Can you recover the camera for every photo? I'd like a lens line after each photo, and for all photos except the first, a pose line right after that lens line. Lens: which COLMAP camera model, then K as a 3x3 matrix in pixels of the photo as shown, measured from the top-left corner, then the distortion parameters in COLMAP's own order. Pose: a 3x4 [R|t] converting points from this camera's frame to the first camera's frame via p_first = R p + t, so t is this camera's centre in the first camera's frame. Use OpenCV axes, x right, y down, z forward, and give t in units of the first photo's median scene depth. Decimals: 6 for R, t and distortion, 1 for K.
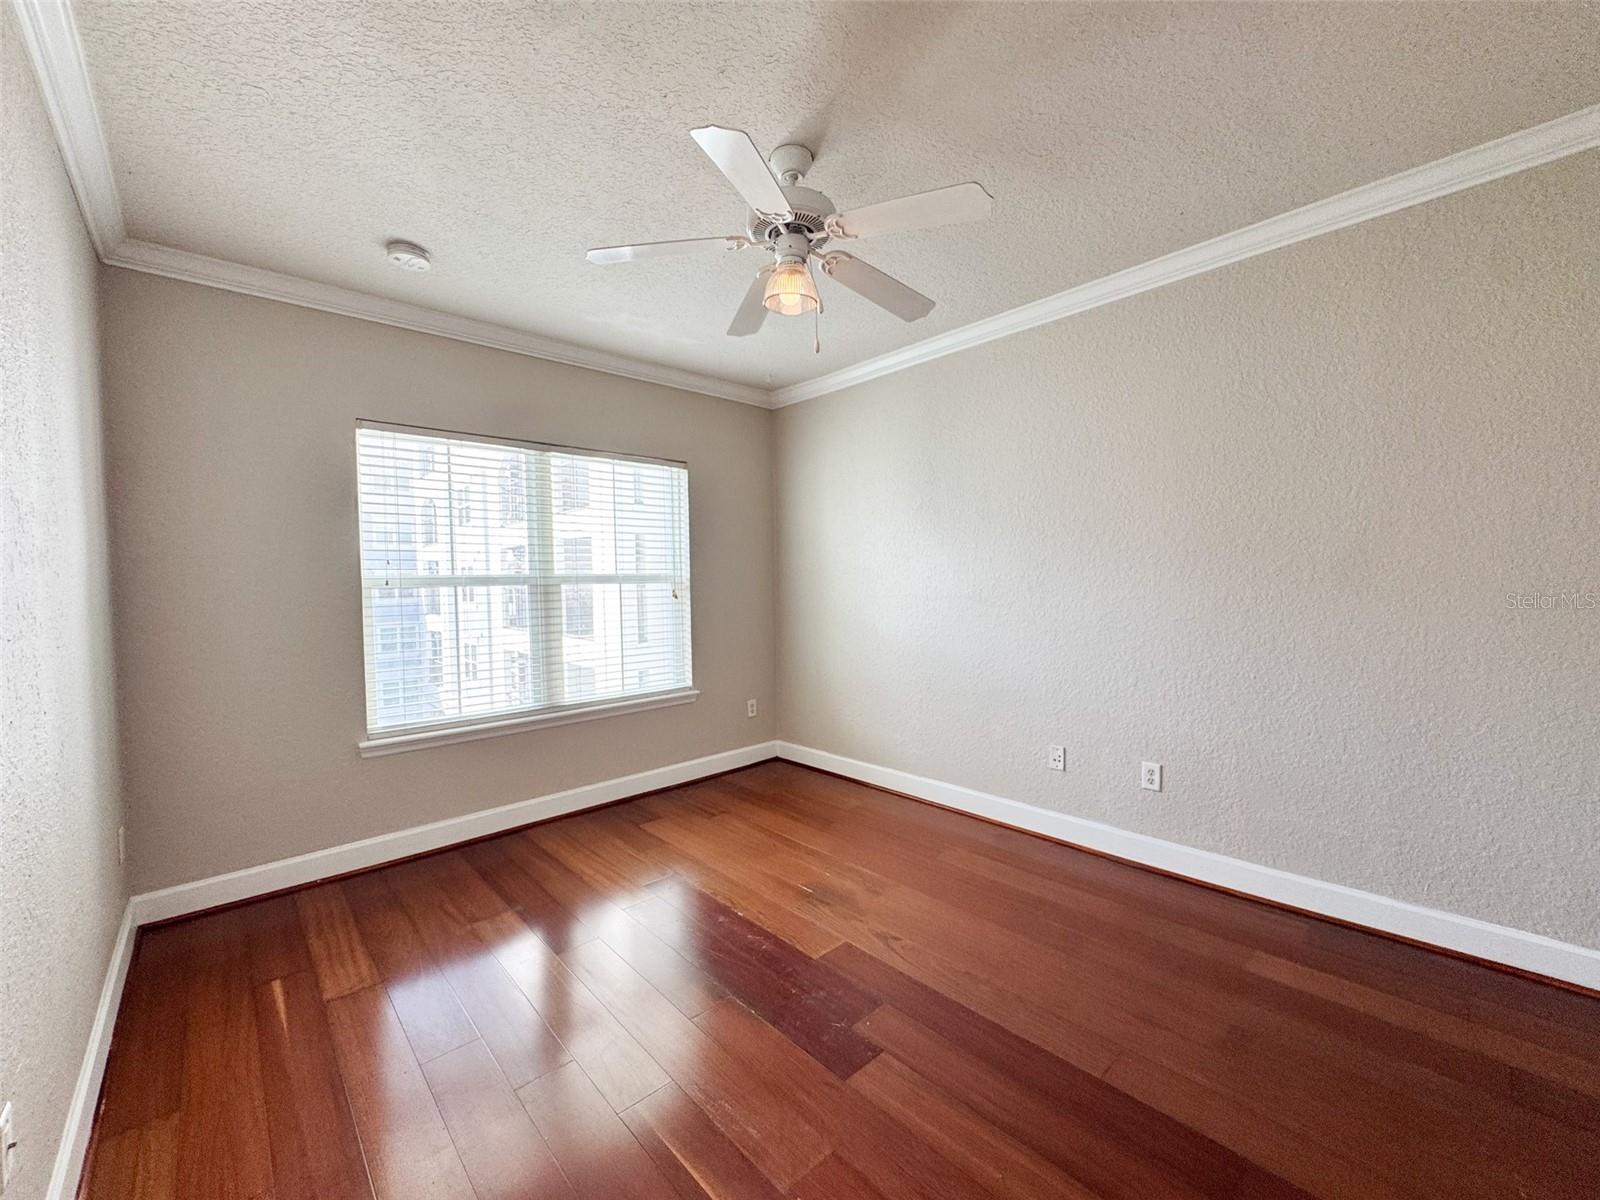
lens RADIAL K [[631.1, 0, 800.0], [0, 631.1, 600.0], [0, 0, 1]] dist [0.000407, -0.000120]
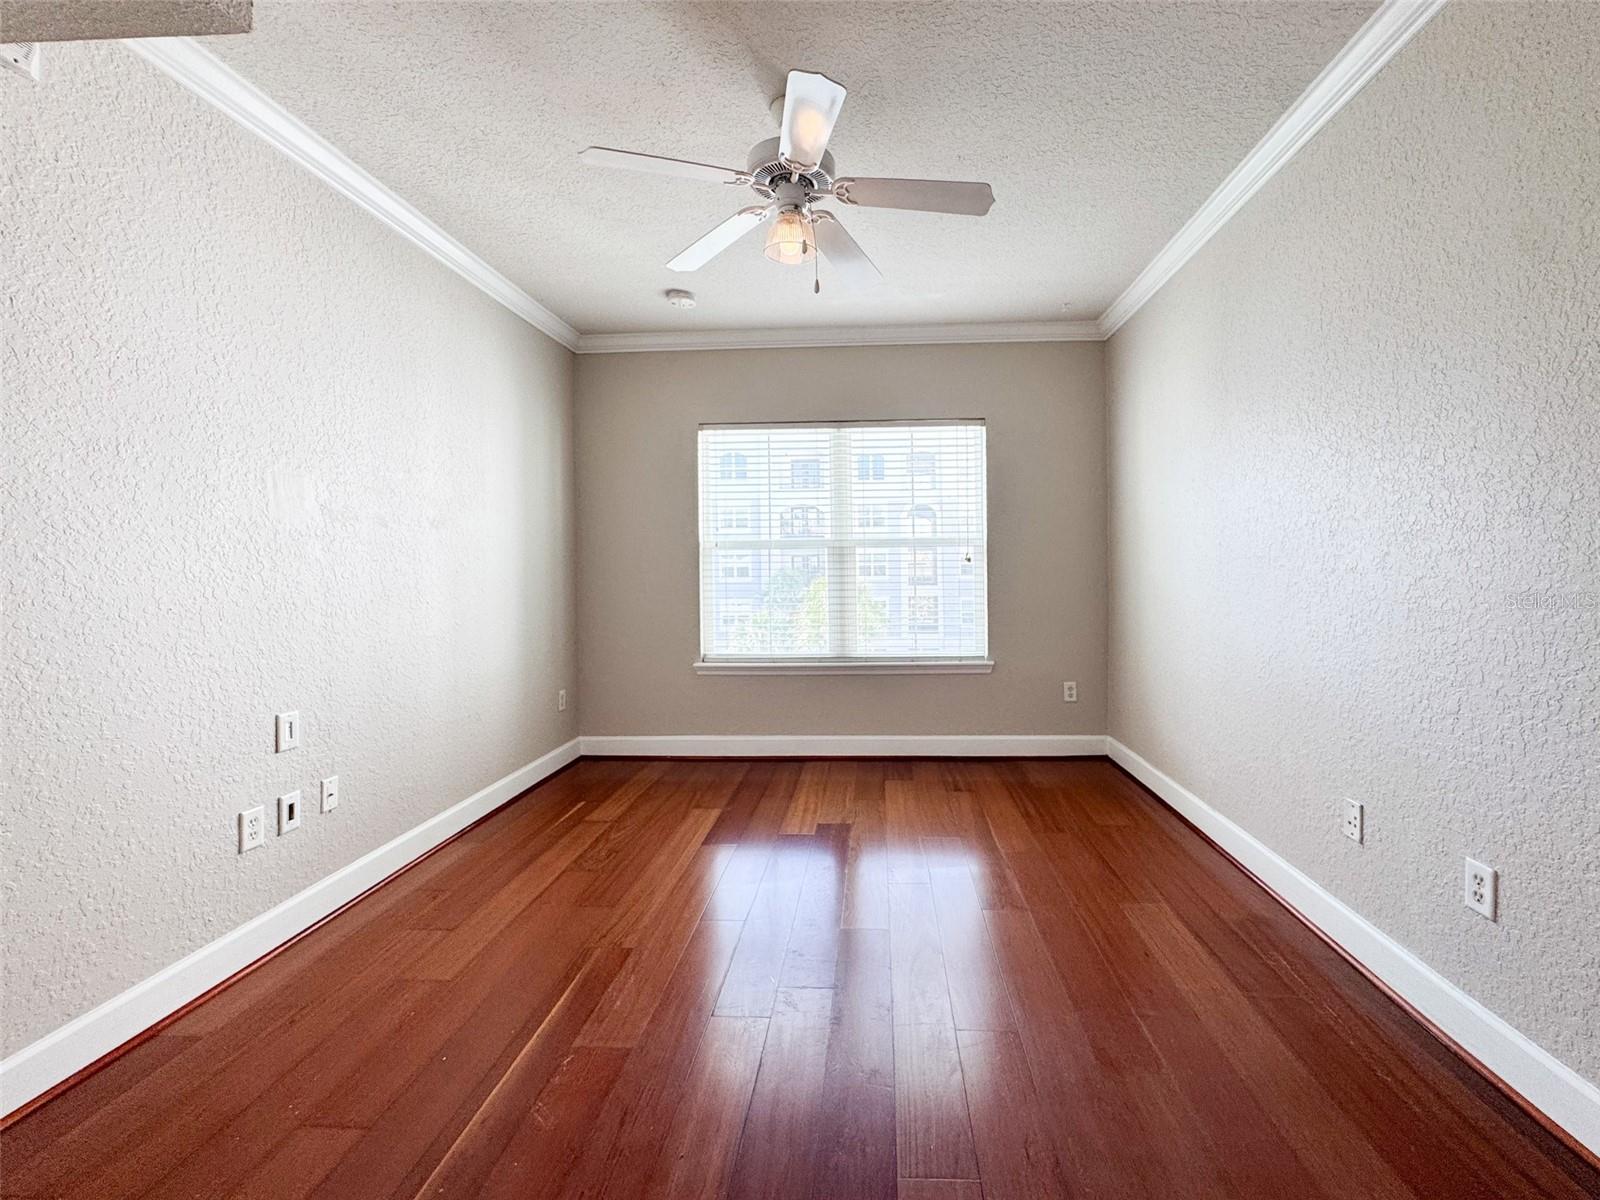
lens RADIAL K [[645.1, 0, 799.2], [0, 645.1, 566.7], [0, 0, 1]] dist [-0.001893, -0.000075]
pose [[0.709798, 0.013722, -0.704271, 0.381069], [-0.024104, 0.999698, -0.004816, 0.019061], [0.703992, 0.020394, 0.709915, 0.150980]]
